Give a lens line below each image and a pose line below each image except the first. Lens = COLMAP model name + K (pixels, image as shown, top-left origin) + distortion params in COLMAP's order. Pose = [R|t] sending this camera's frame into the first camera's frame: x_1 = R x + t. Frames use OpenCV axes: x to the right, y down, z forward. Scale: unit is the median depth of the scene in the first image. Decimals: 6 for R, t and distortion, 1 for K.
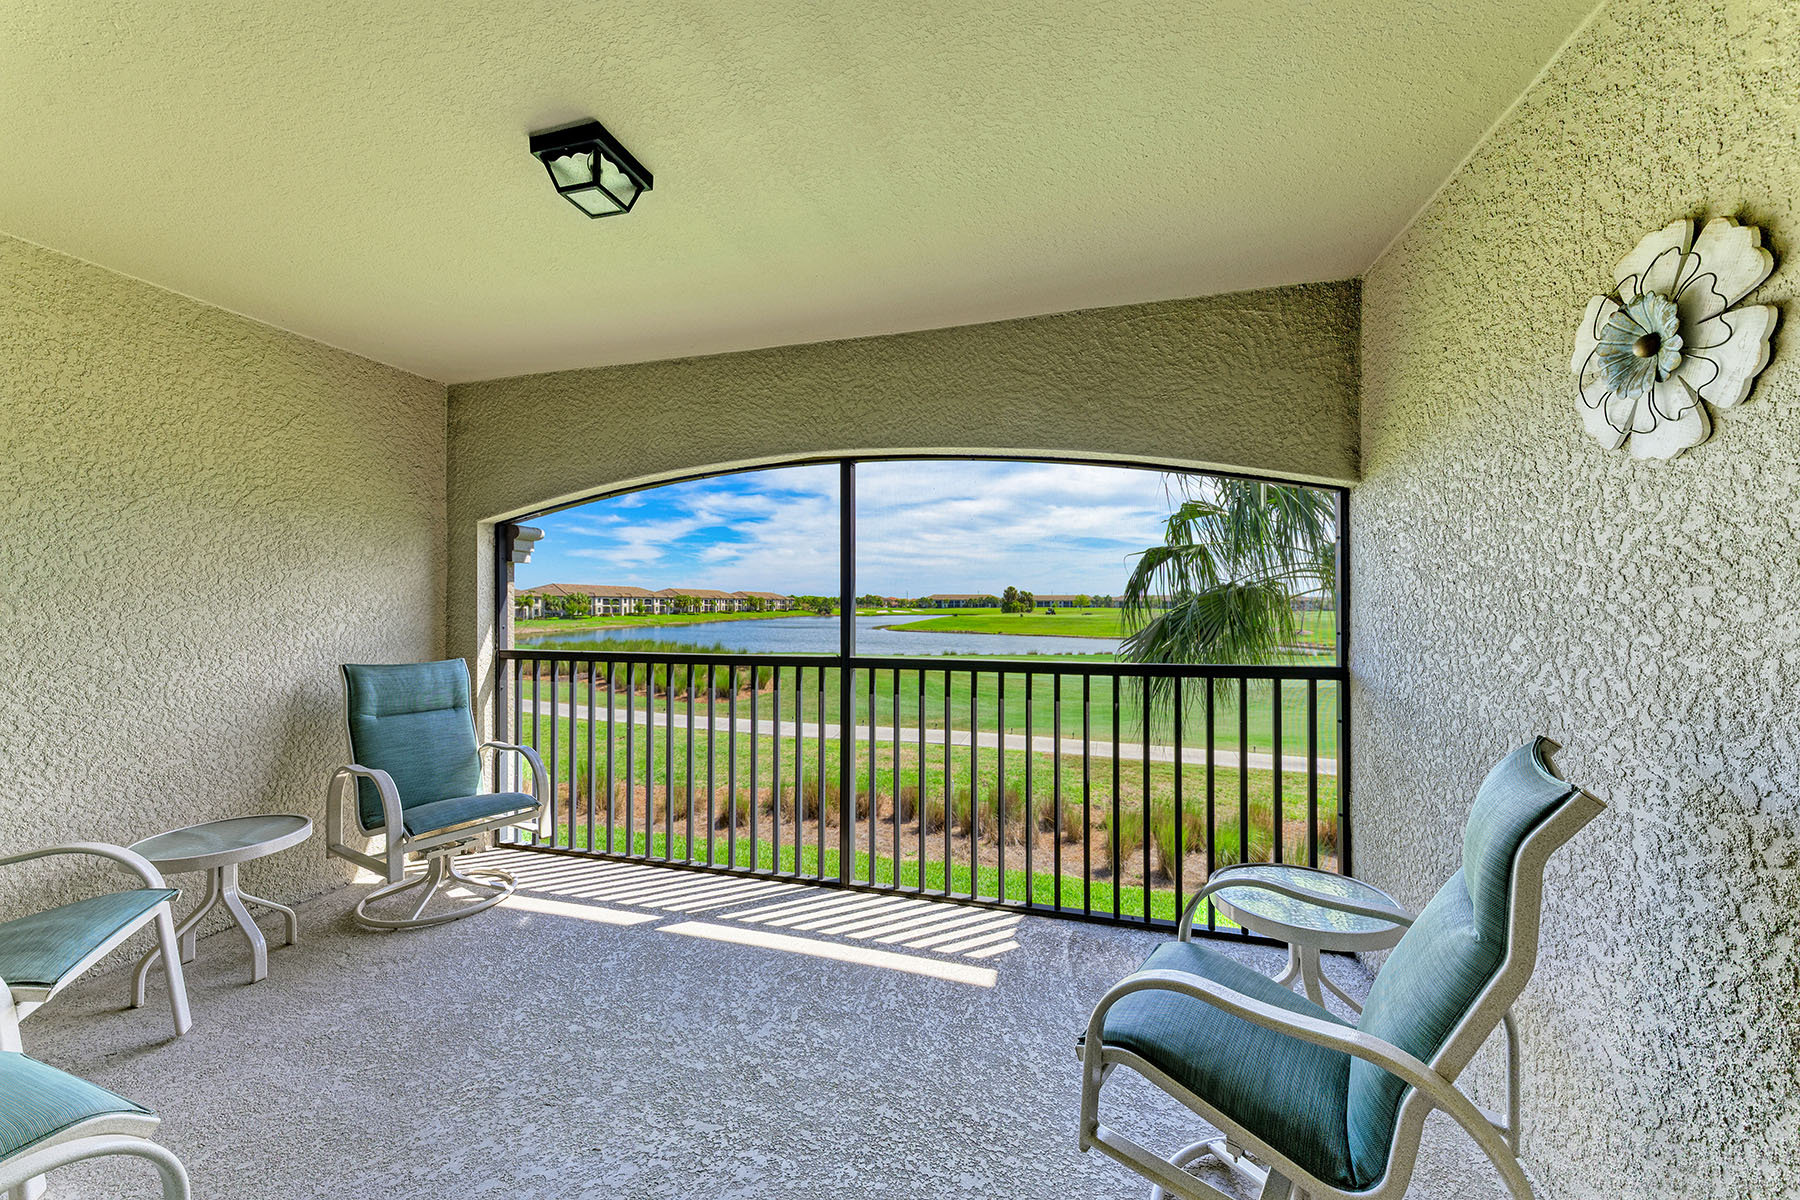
lens RADIAL K [[645.7, 0, 895.5], [0, 645.7, 598.4], [0, 0, 1]] dist [0.010949, -0.000619]
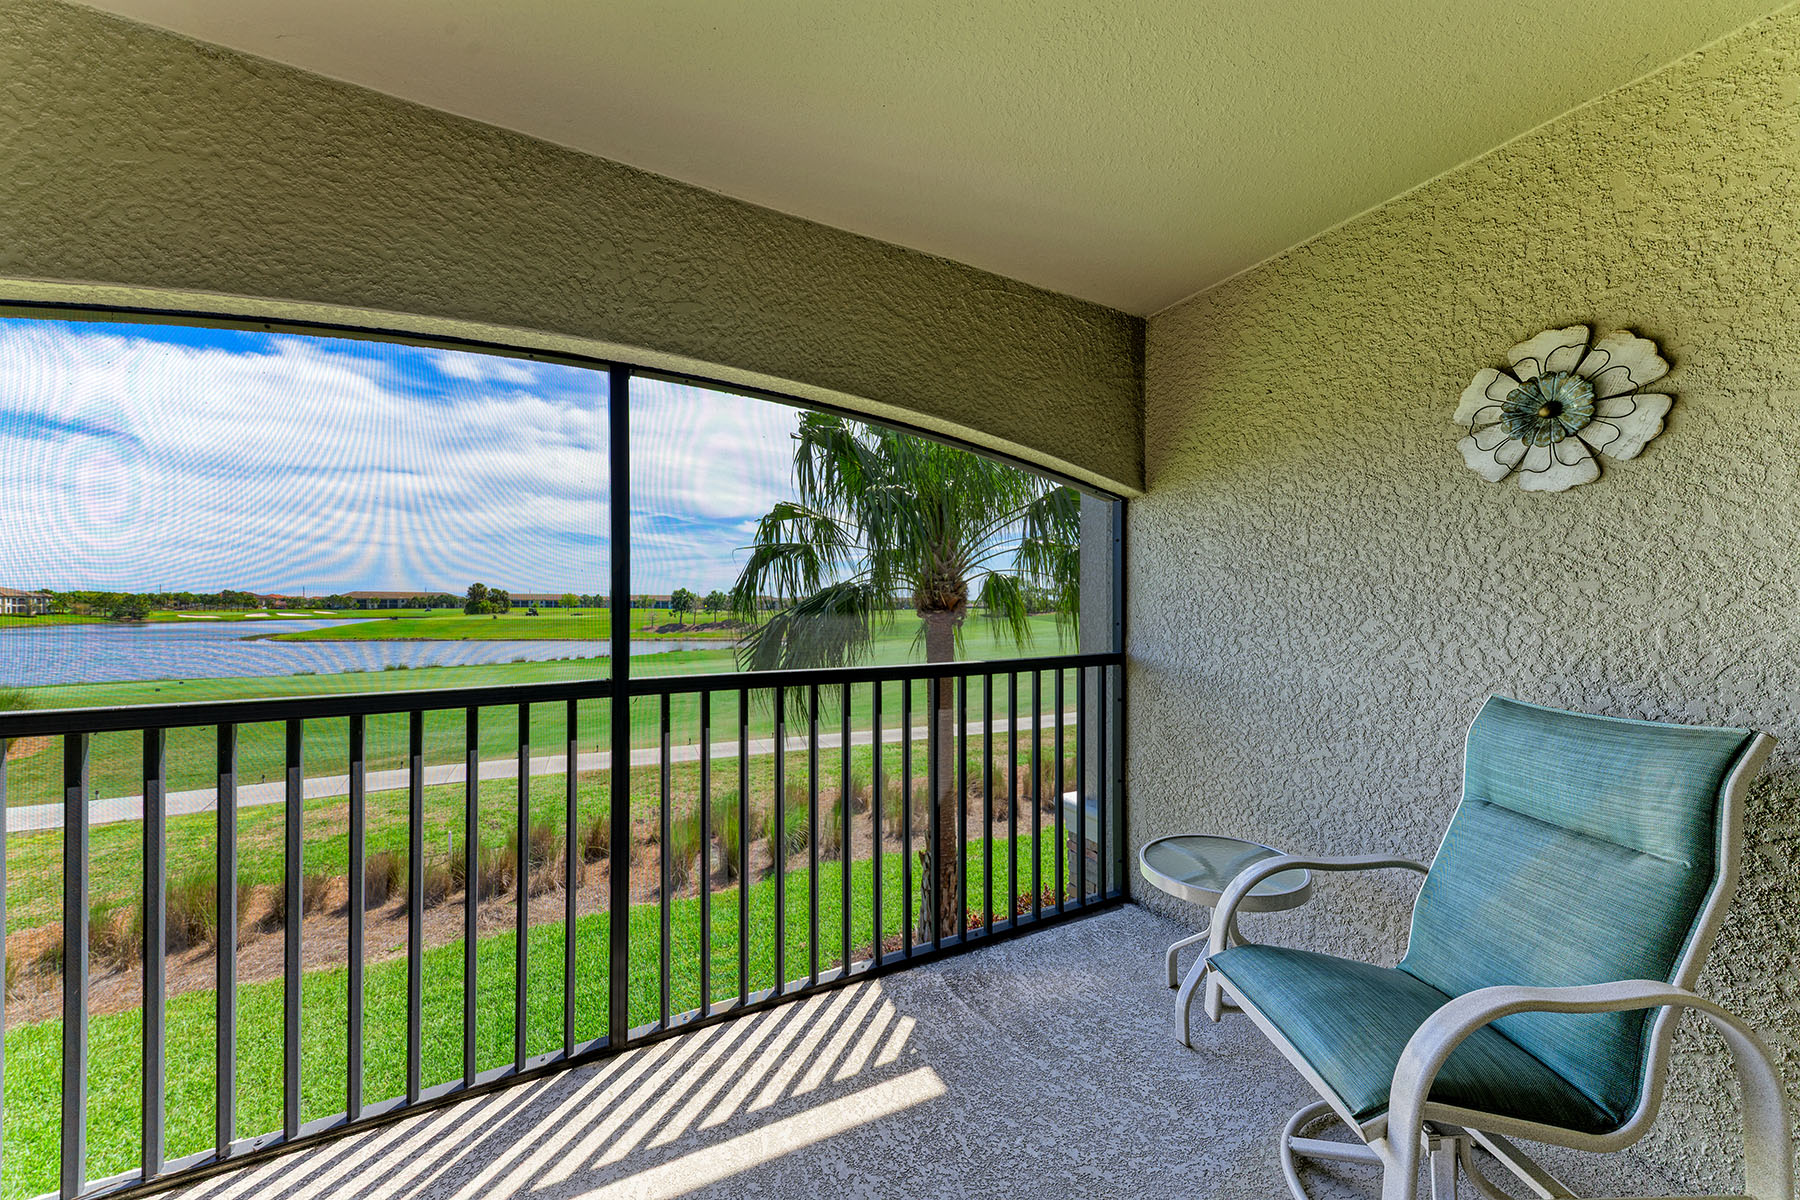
lens RADIAL K [[645.7, 0, 900.3], [0, 645.7, 601.1], [0, 0, 1]] dist [0.010949, -0.000619]
pose [[0.724942, 0.002041, 0.688807, -0.400681], [-0.005107, 0.999984, 0.002412, 0.013853], [-0.688791, -0.005266, 0.724940, 0.455926]]
